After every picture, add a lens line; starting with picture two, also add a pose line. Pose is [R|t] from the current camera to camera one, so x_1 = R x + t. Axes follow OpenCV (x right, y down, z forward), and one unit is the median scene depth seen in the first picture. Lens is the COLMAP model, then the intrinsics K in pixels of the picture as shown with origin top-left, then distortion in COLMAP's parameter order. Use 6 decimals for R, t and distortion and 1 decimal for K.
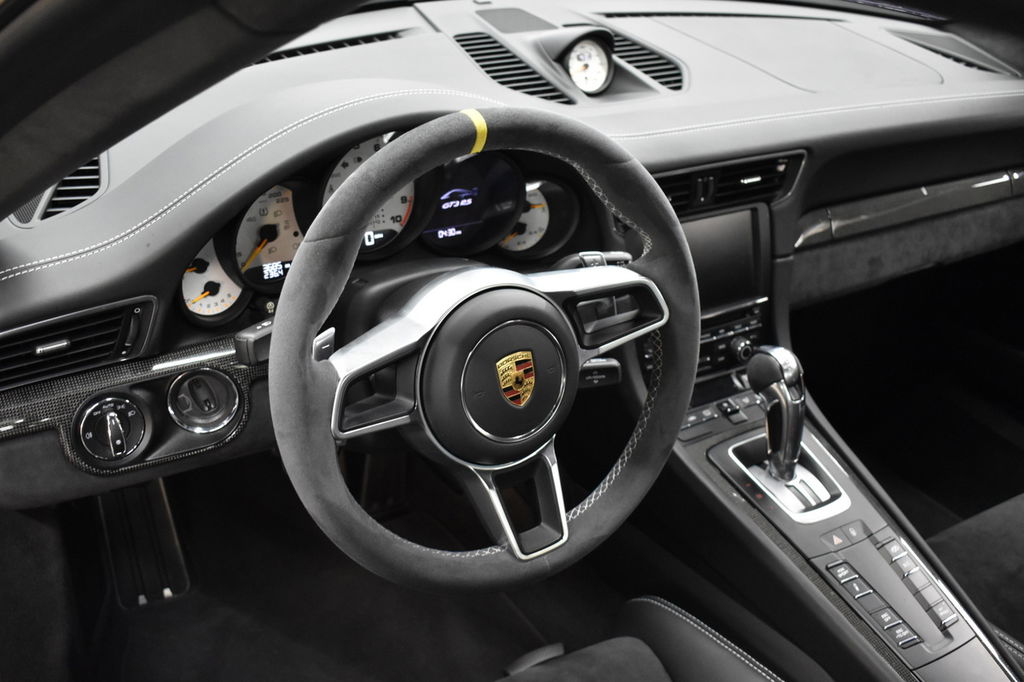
lens RADIAL K [[1166.9, 0, 512.0], [0, 1166.9, 341.0], [0, 0, 1]] dist [-0.059442, 0.000485]
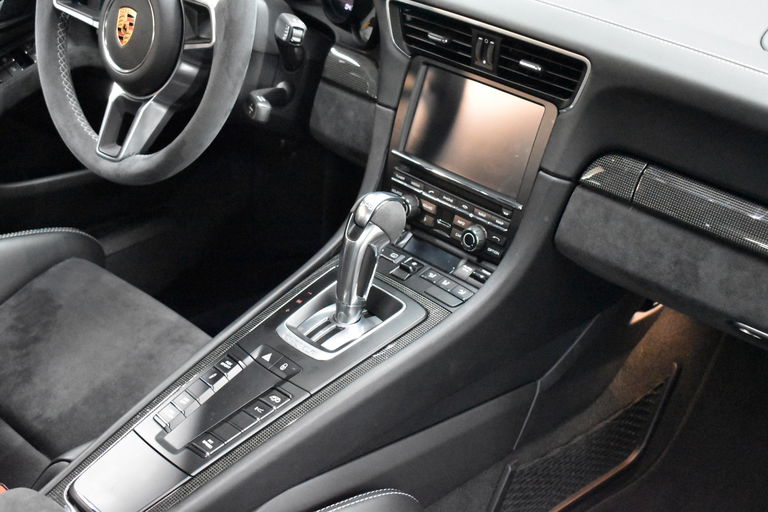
lens RADIAL K [[1148.8, 0, 384.0], [0, 1148.8, 256.0], [0, 0, 1]] dist [-0.022041, 0.005665]
pose [[0.218053, 0.412534, -0.884459, 1.074463], [-0.510595, 0.820561, 0.256849, -0.193908], [0.831712, 0.395594, 0.389564, 0.621782]]
